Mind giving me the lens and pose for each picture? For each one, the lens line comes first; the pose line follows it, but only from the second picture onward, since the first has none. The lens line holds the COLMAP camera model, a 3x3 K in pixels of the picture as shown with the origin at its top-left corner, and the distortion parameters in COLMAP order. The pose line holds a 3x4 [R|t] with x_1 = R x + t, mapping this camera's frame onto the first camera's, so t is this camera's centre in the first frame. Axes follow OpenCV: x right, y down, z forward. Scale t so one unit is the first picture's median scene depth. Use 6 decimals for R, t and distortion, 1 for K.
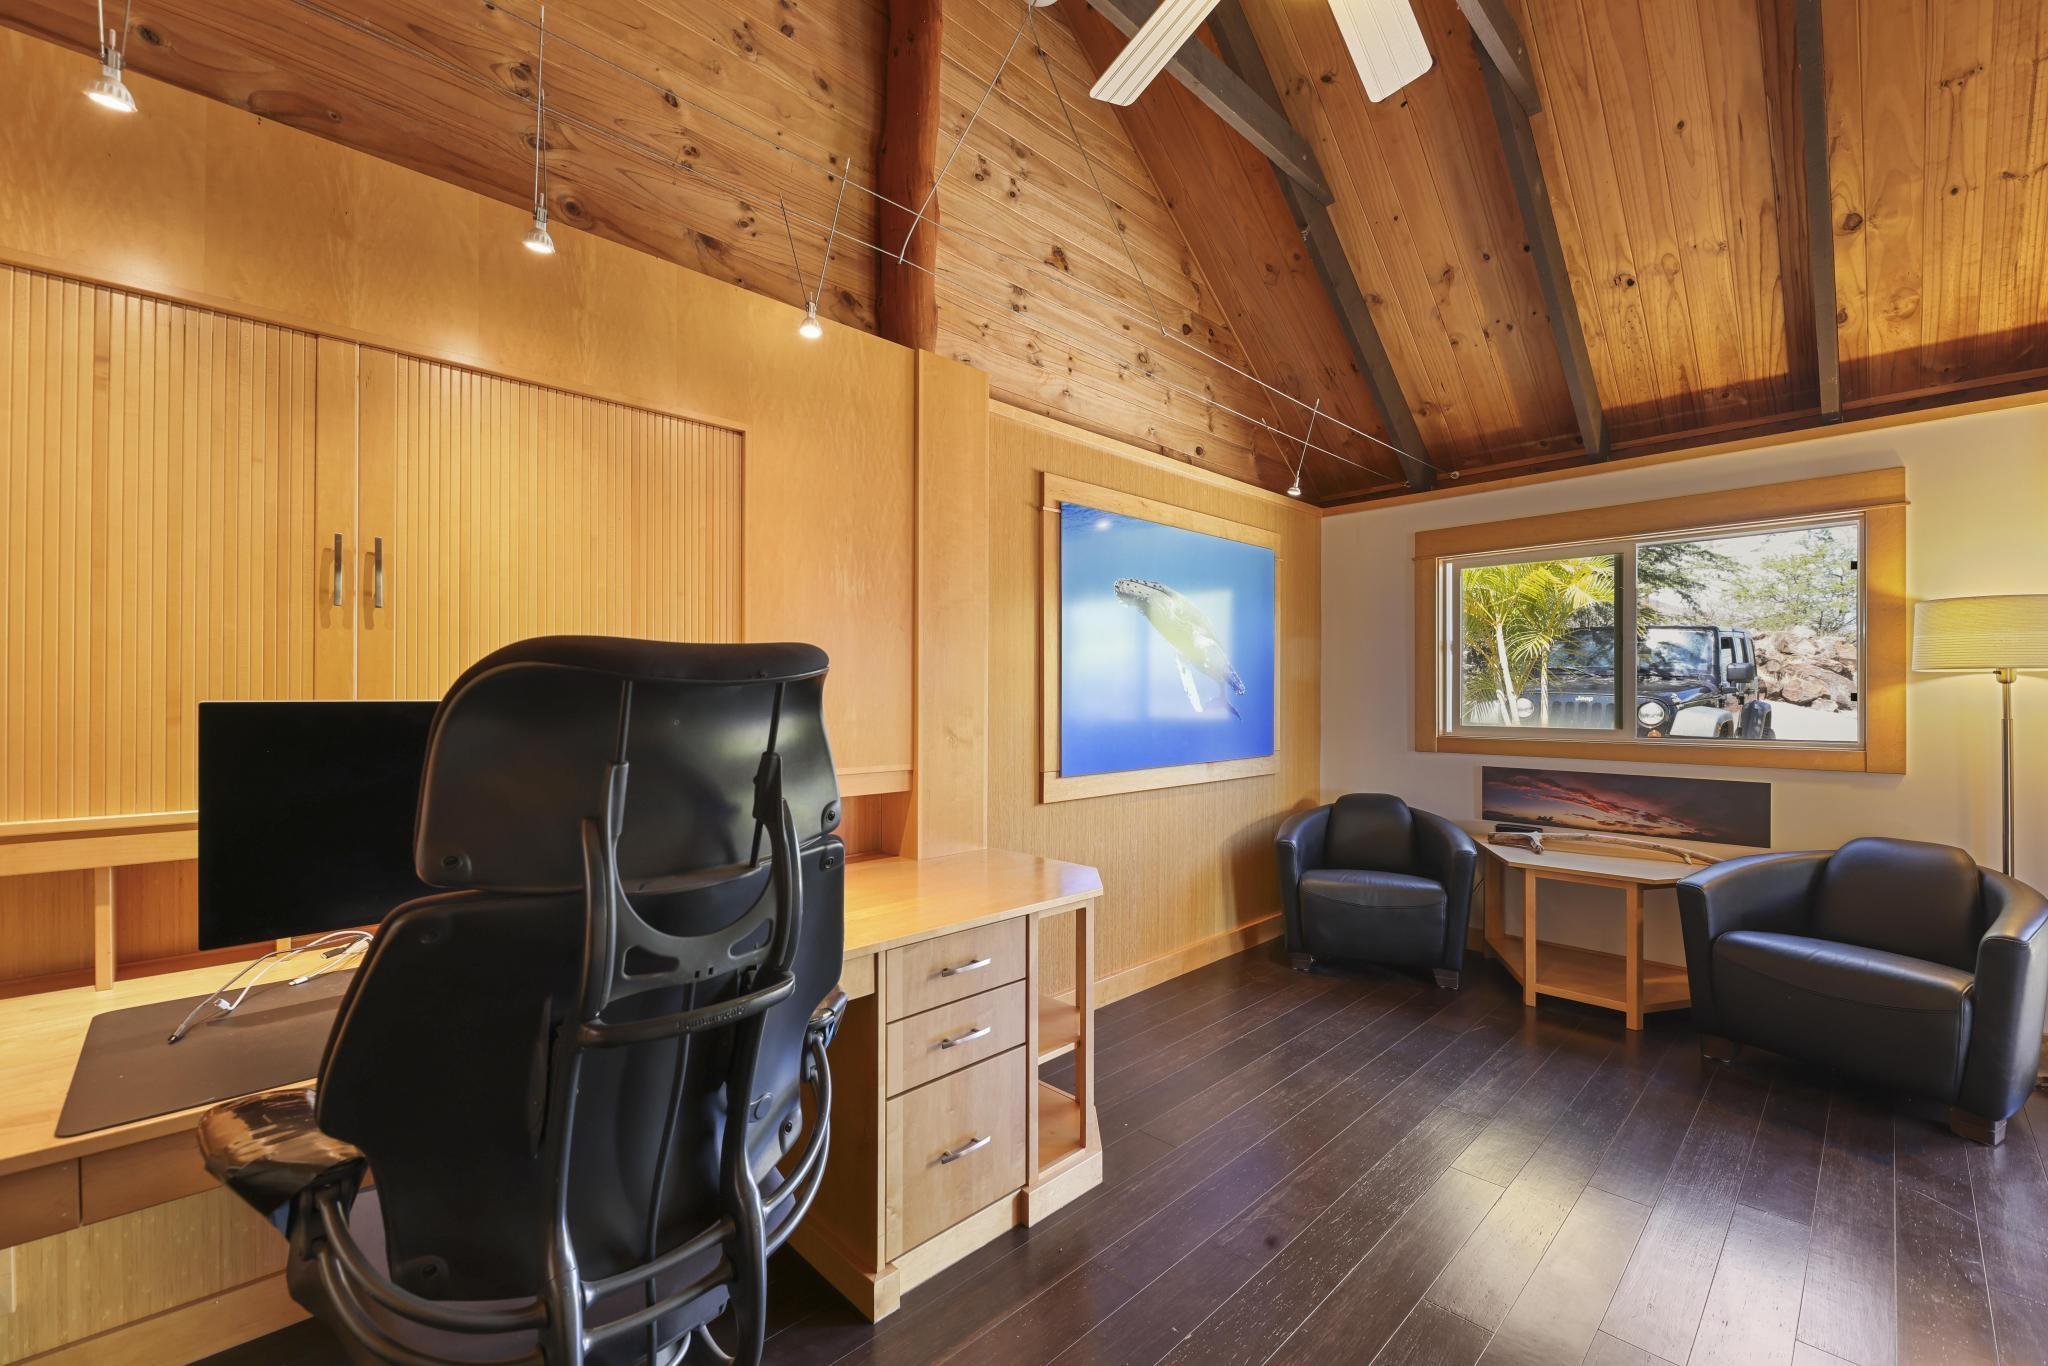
lens RADIAL K [[838.8, 0, 1038.2], [0, 838.8, 695.6], [0, 0, 1]] dist [0.001584, -0.001548]
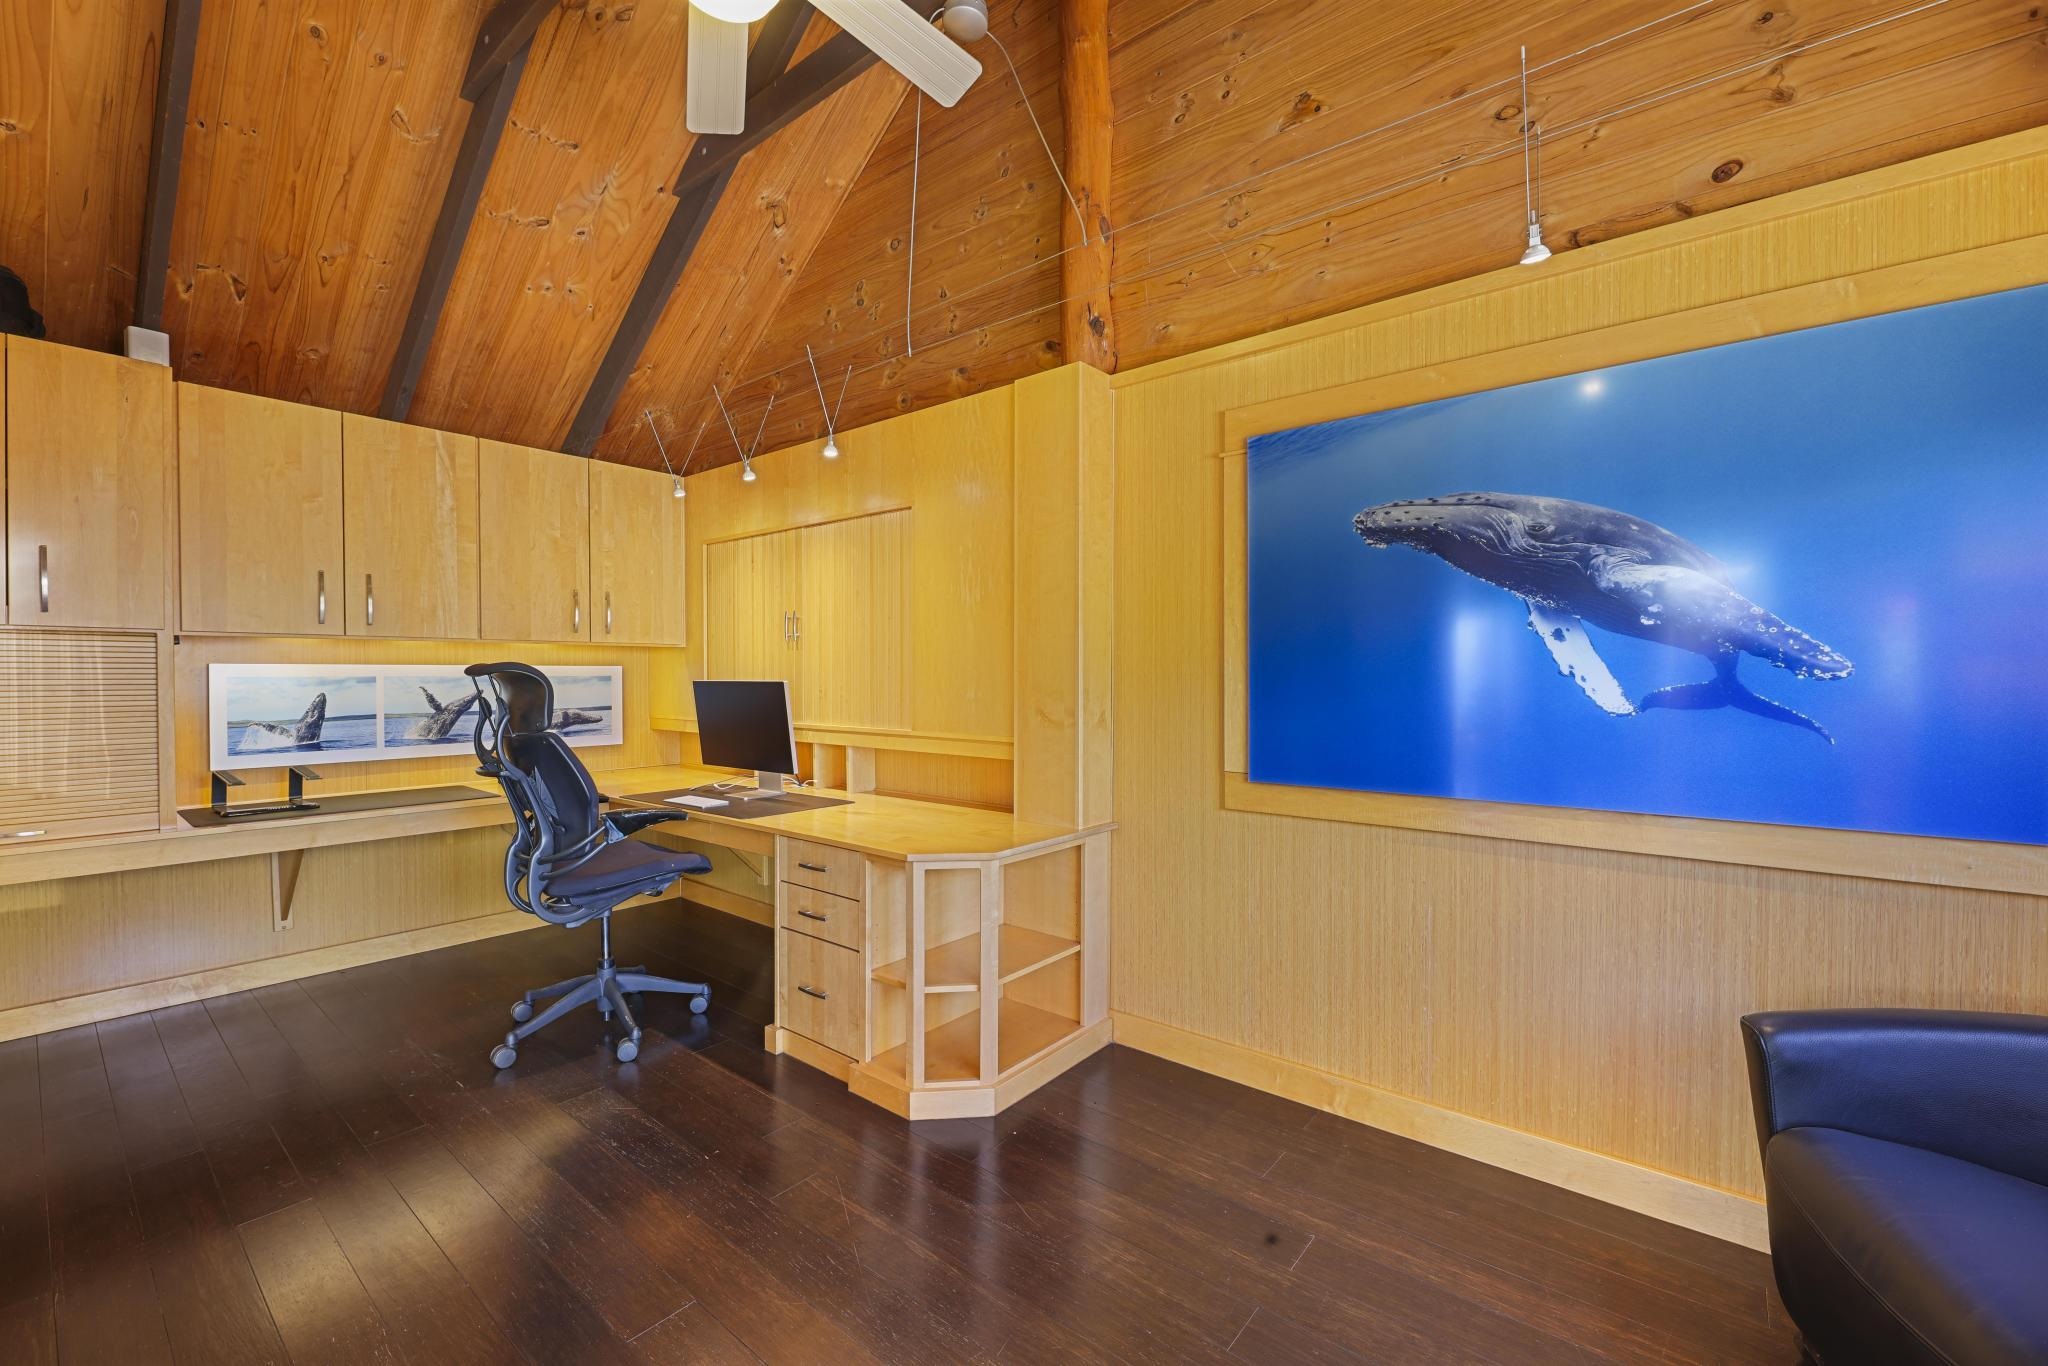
lens RADIAL K [[838.8, 0, 1016.4], [0, 838.8, 681.3], [0, 0, 1]] dist [0.001584, -0.001548]
pose [[0.098744, 0.005085, -0.995100, 1.021262], [-0.002095, 0.999986, 0.004902, -0.002531], [0.995111, 0.001600, 0.098754, 0.892079]]
